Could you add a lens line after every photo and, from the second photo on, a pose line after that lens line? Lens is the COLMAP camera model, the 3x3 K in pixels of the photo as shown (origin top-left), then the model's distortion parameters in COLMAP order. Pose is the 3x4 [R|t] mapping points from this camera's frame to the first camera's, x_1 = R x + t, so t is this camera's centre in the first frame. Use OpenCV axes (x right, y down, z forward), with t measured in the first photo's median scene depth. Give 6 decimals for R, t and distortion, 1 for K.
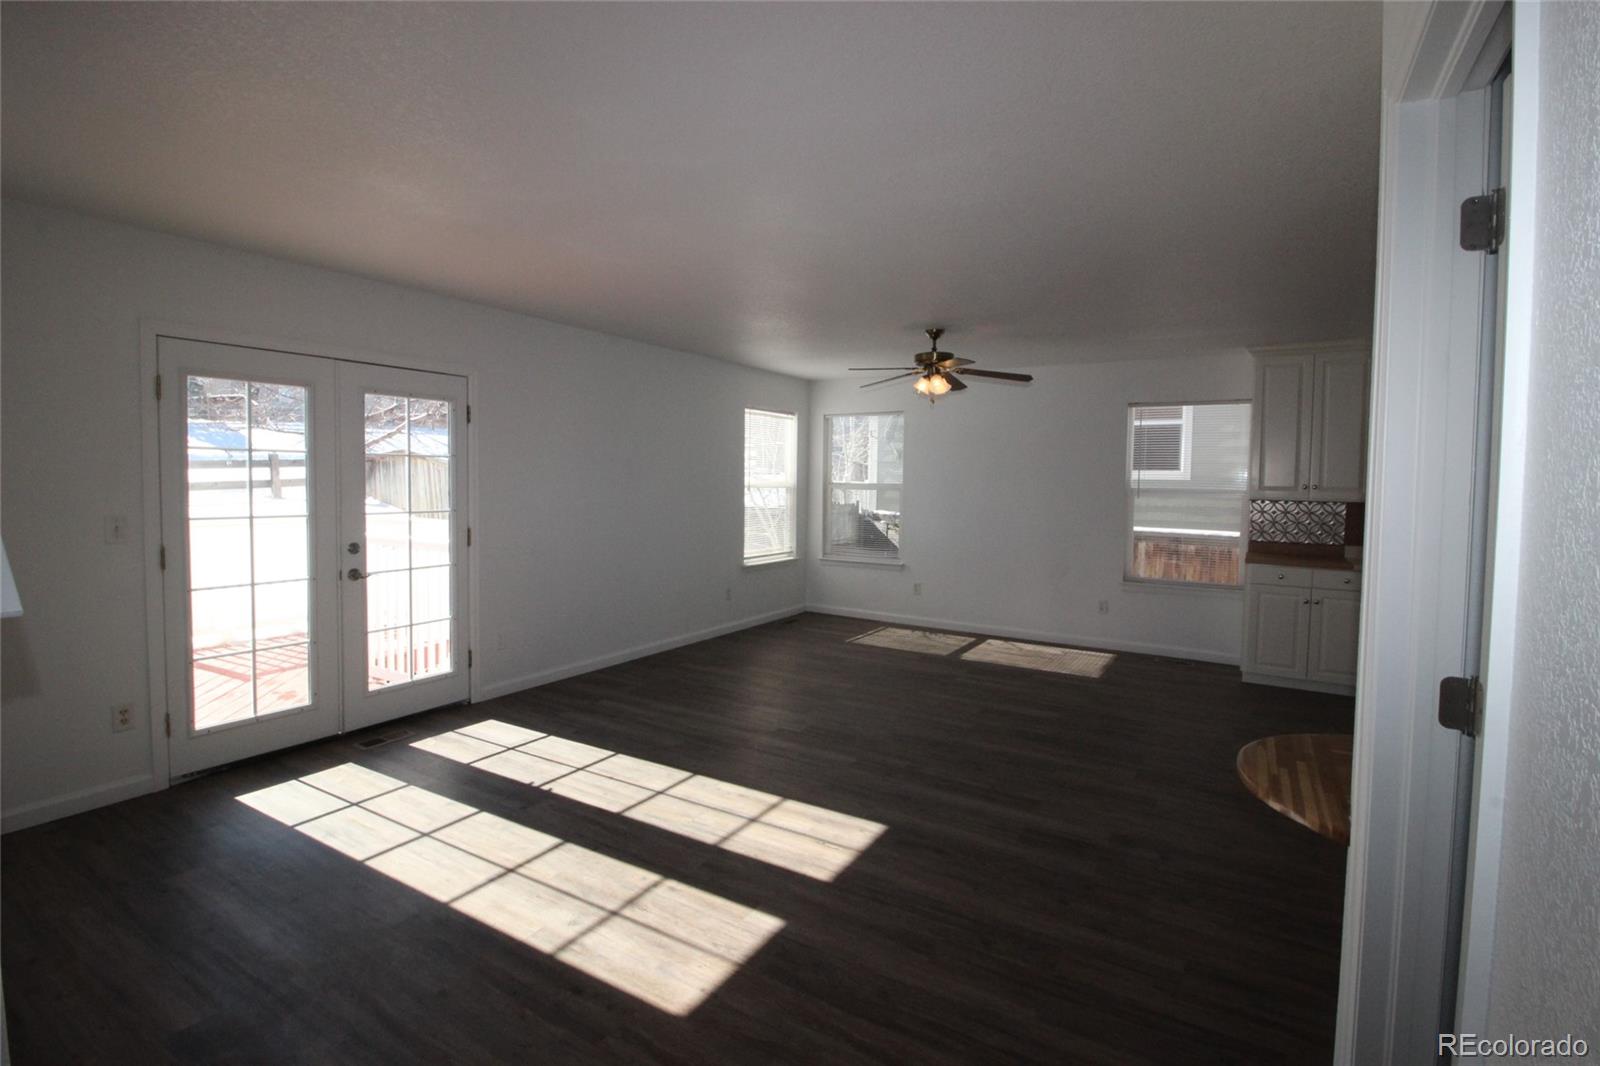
lens RADIAL K [[736.1, 0, 805.4], [0, 736.1, 555.6], [0, 0, 1]] dist [0.000966, 0.000038]
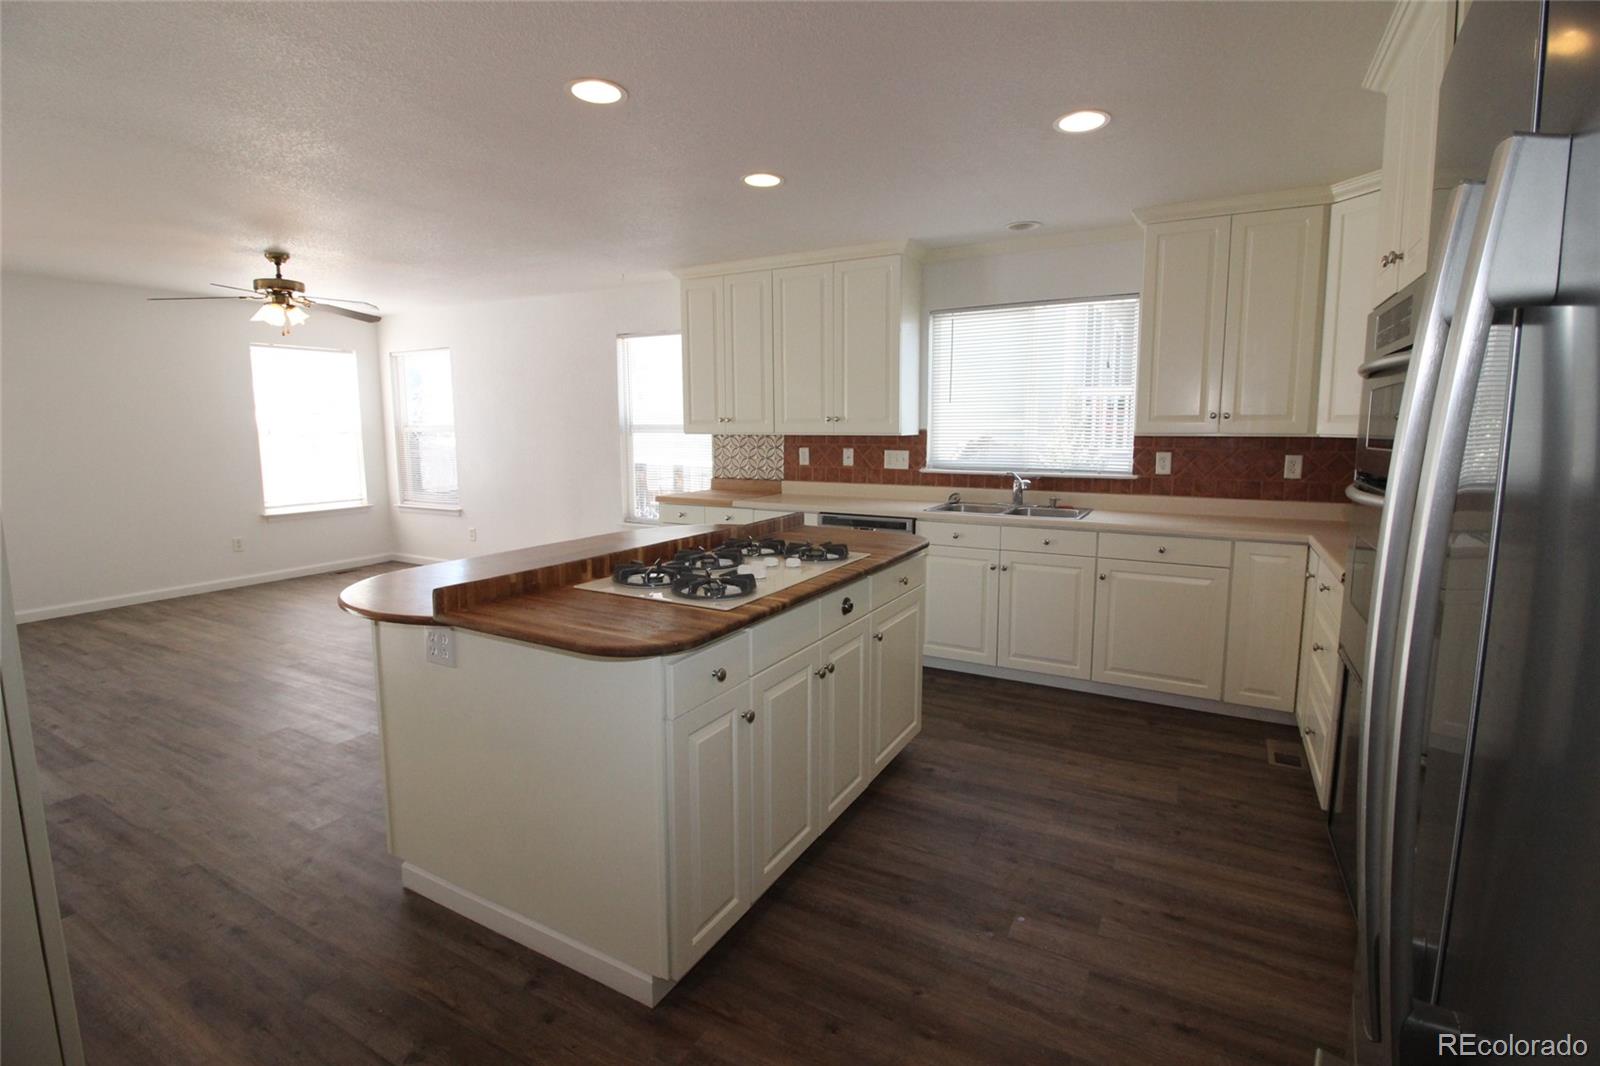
lens RADIAL K [[763.0, 0, 803.1], [0, 763.0, 512.3], [0, 0, 1]] dist [0.012740, -0.000045]
pose [[0.999592, -0.019898, 0.020485, 1.009754], [0.019633, 0.999722, 0.013073, 0.020301], [-0.020740, -0.012666, 0.999705, 0.018065]]
